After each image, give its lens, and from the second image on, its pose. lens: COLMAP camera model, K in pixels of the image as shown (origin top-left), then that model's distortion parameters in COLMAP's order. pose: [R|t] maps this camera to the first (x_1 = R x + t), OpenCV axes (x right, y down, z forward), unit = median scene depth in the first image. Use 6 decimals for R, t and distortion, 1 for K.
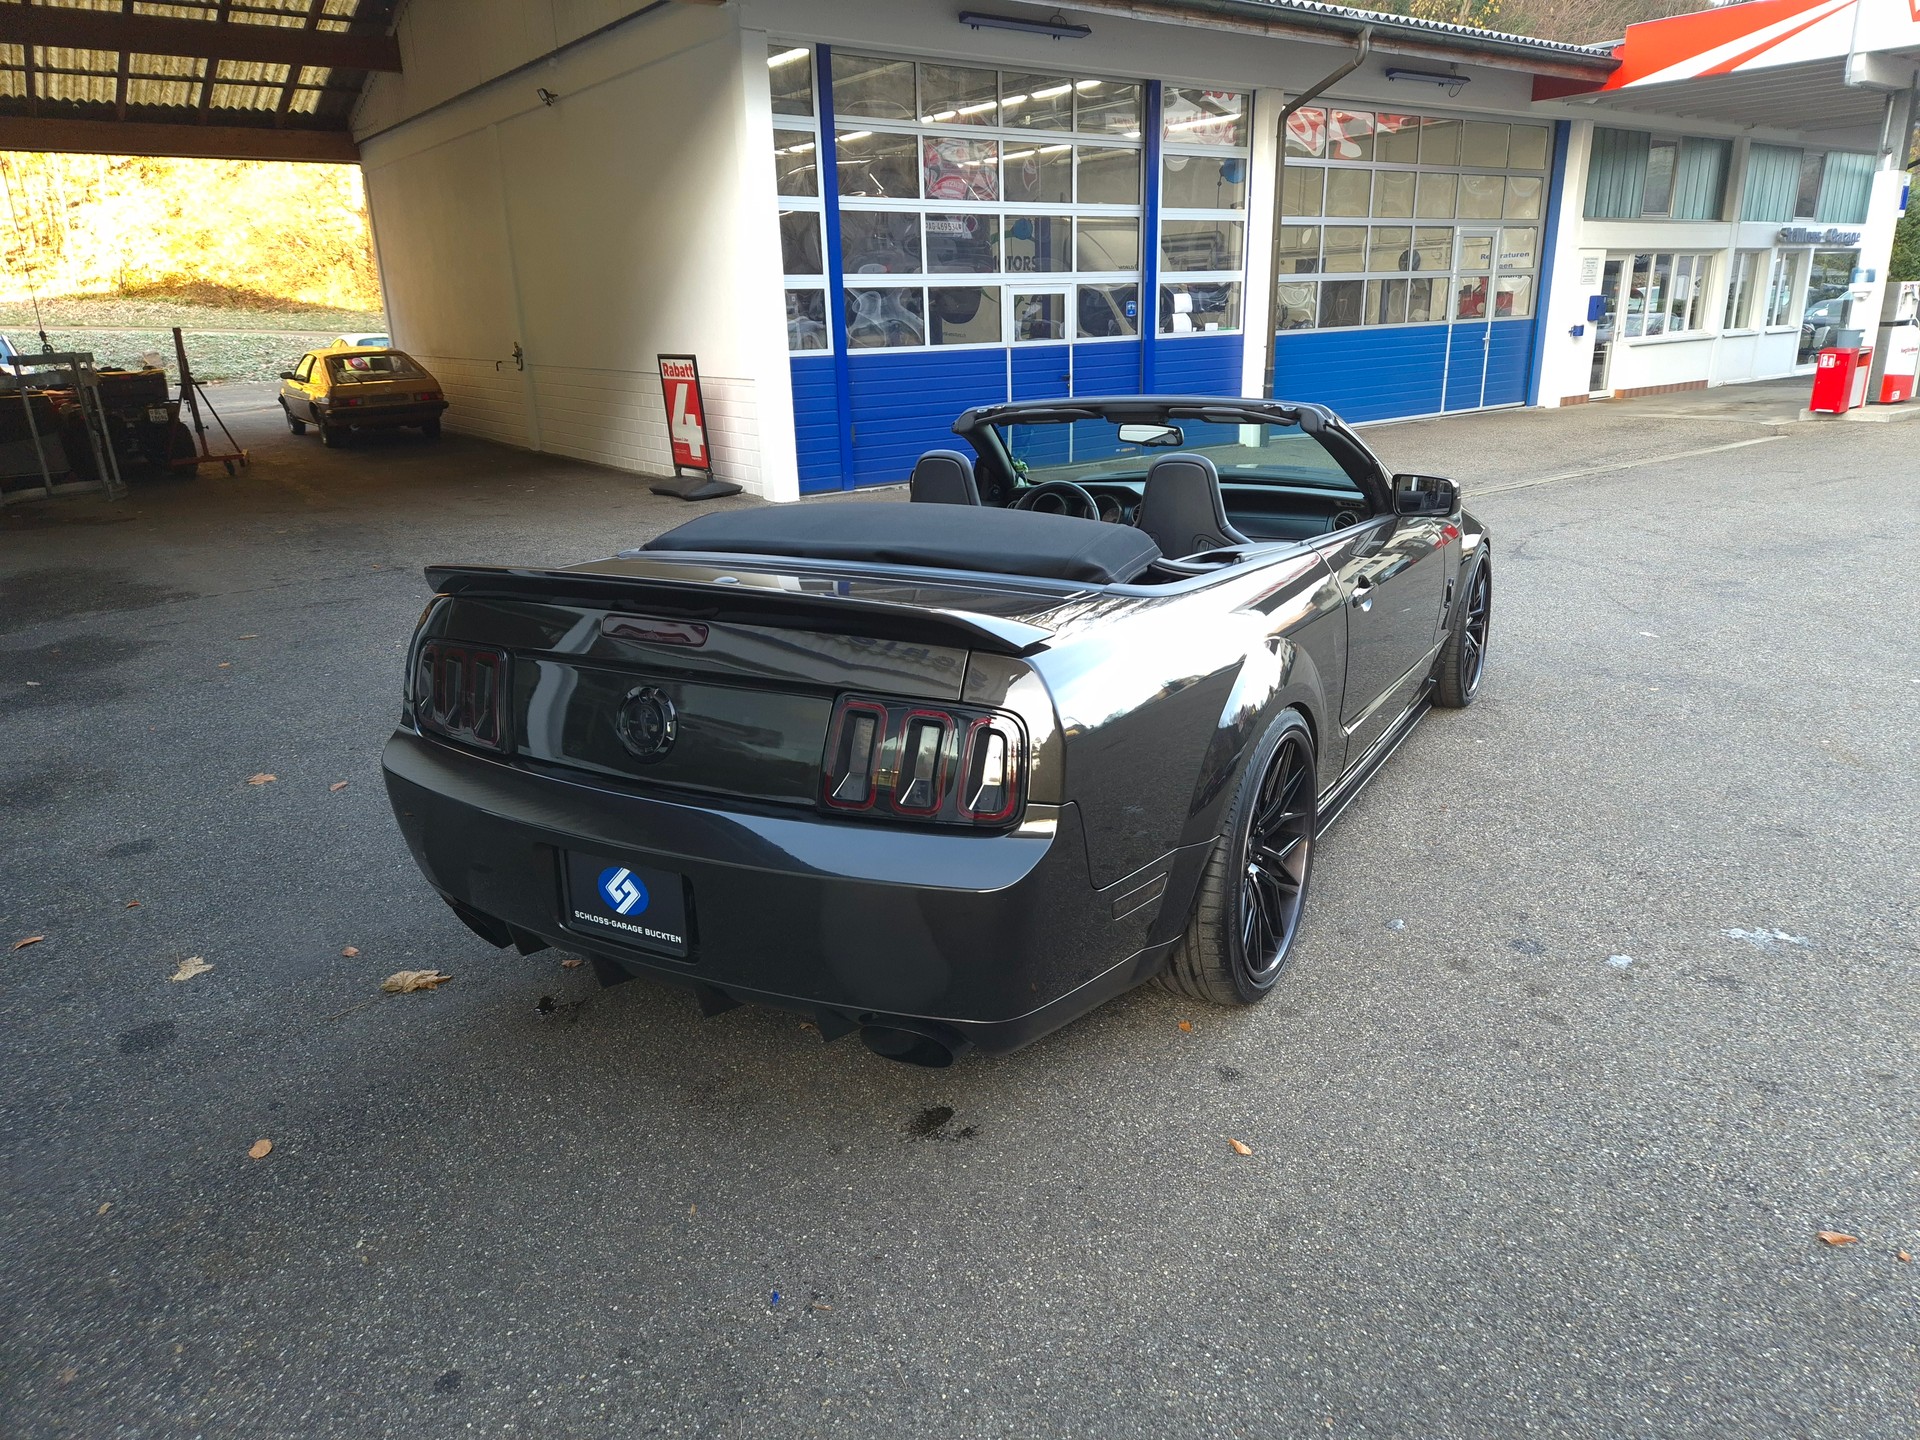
lens RADIAL K [[1263.5, 0, 977.8], [0, 1263.5, 716.9], [0, 0, 1]] dist [0.085612, -0.068977]
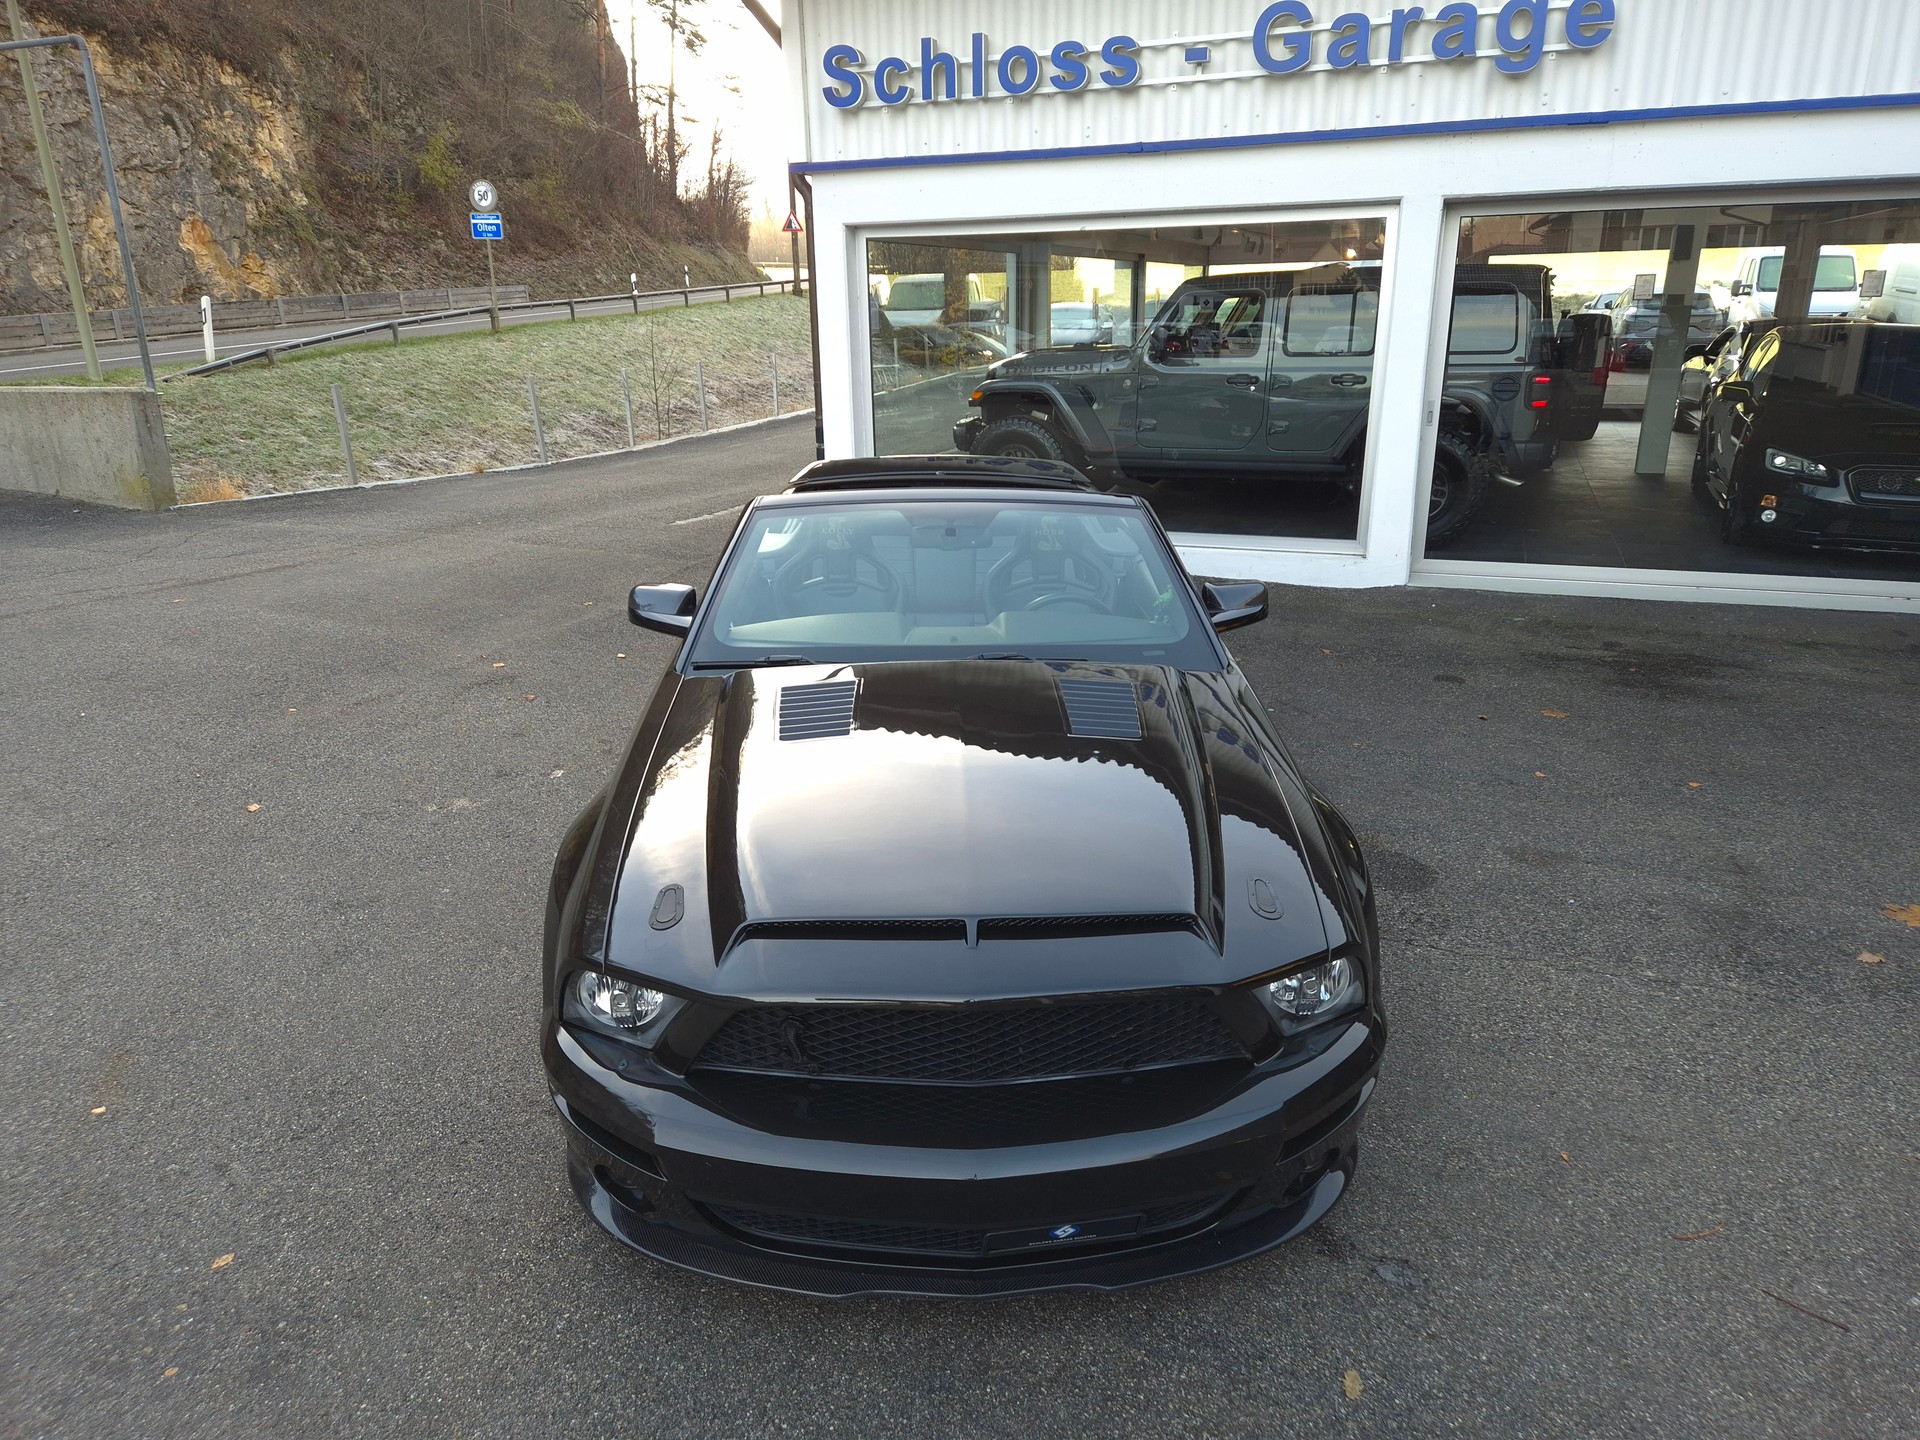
lens RADIAL K [[1262.2, 0, 968.3], [0, 1262.2, 745.6], [0, 0, 1]] dist [0.078412, -0.056101]
pose [[-0.853569, 0.206451, -0.478329, 0.165865], [-0.124525, 0.810672, 0.572105, -0.175070], [0.505880, 0.547895, -0.666256, 0.475309]]
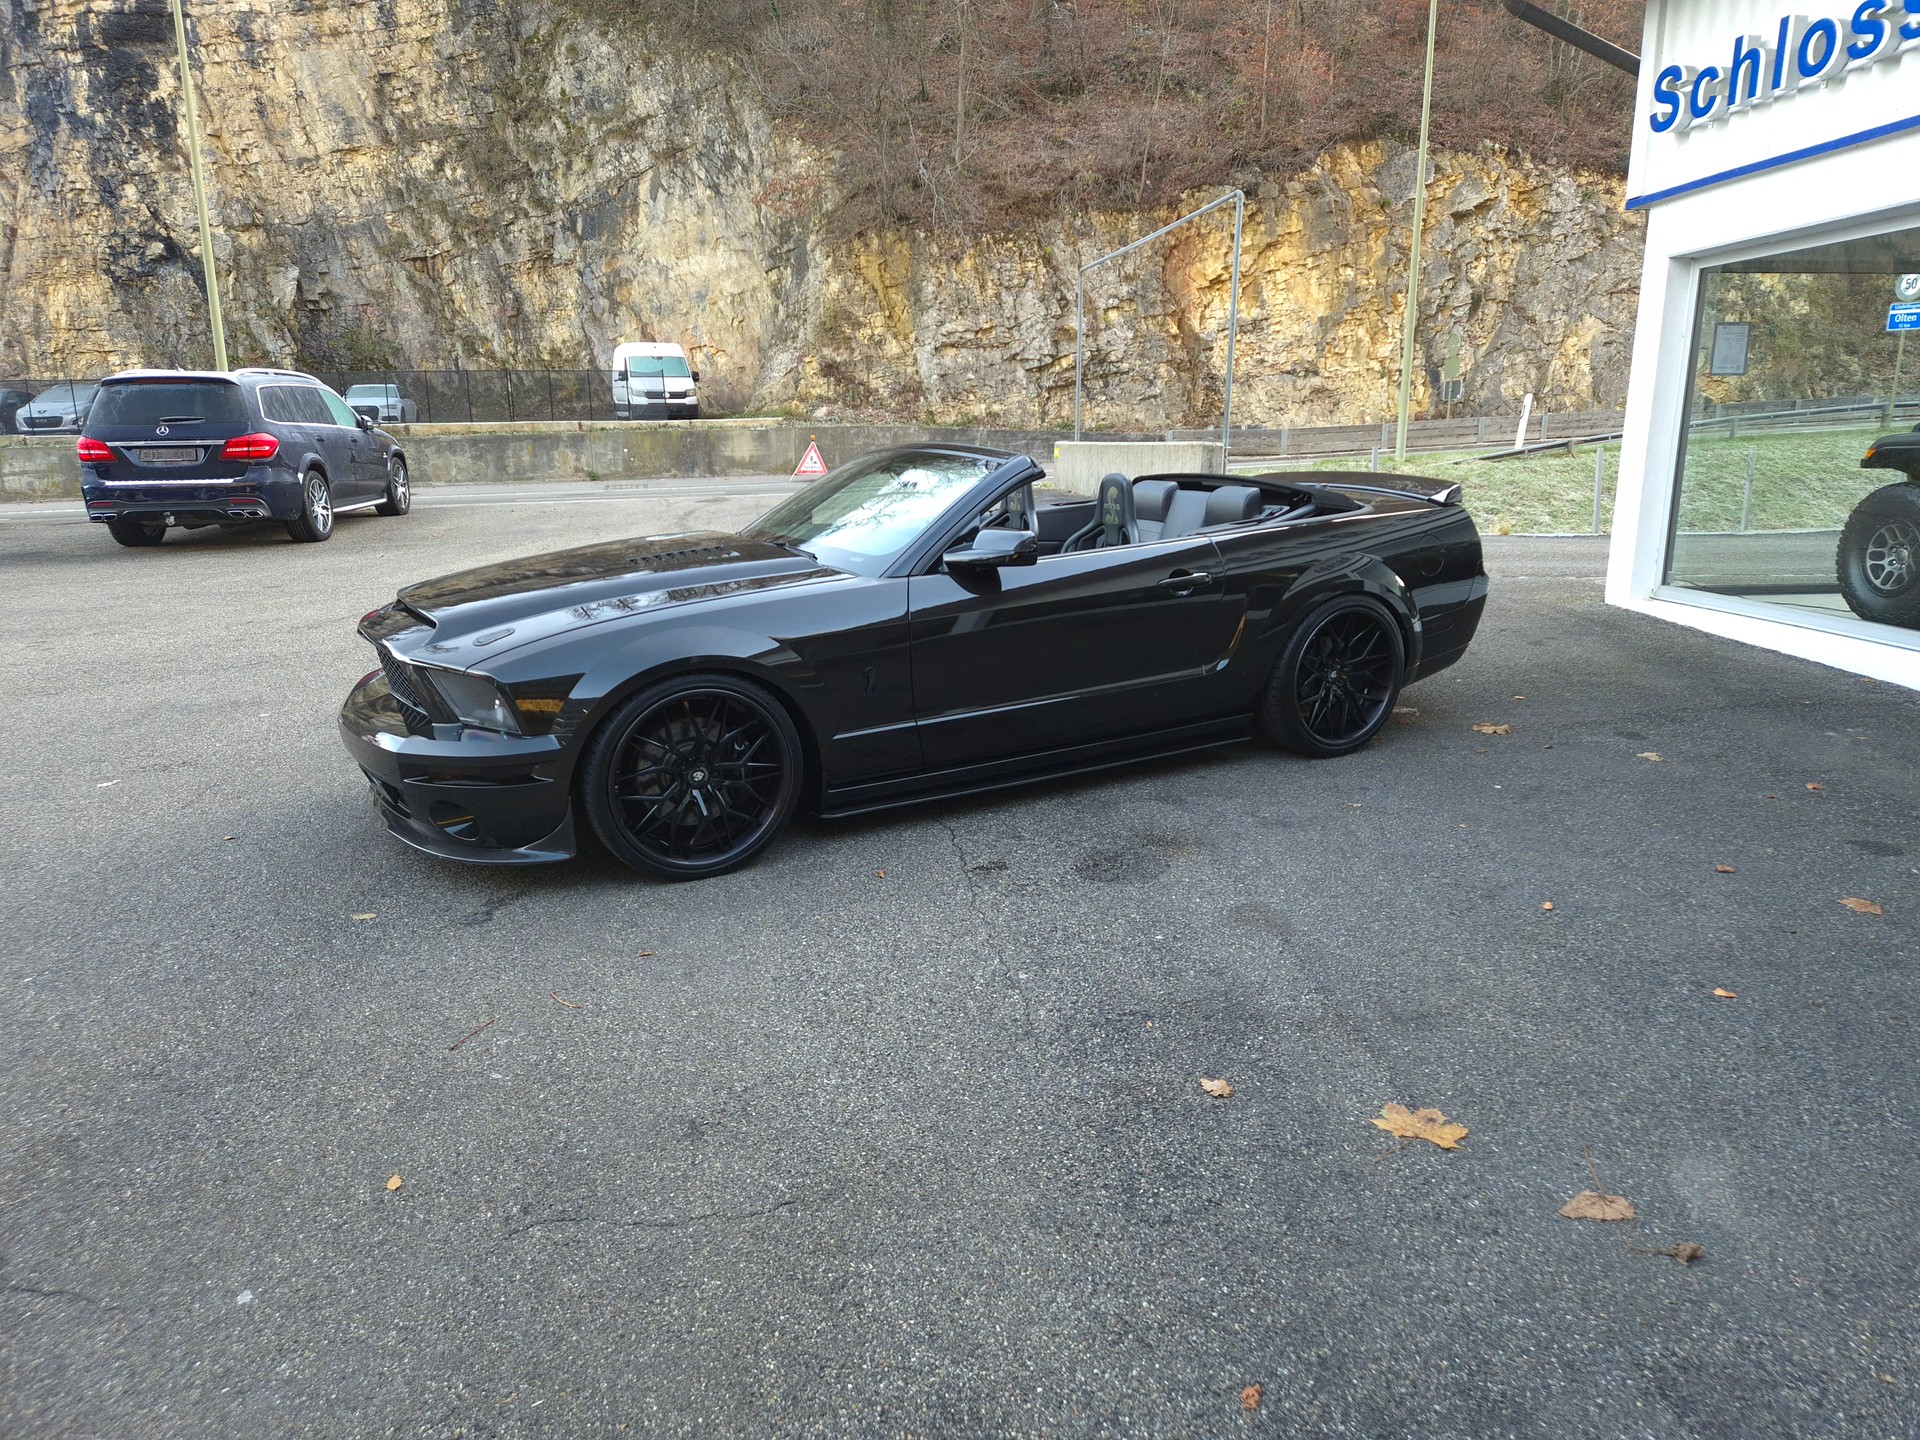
lens RADIAL K [[1259.3, 0, 959.0], [0, 1259.3, 729.2], [0, 0, 1]] dist [0.096217, -0.087524]
pose [[-0.852553, -0.092049, 0.514472, -0.146484], [0.181038, 0.871415, 0.455918, -0.151738], [-0.490285, 0.481833, -0.726263, 0.541163]]
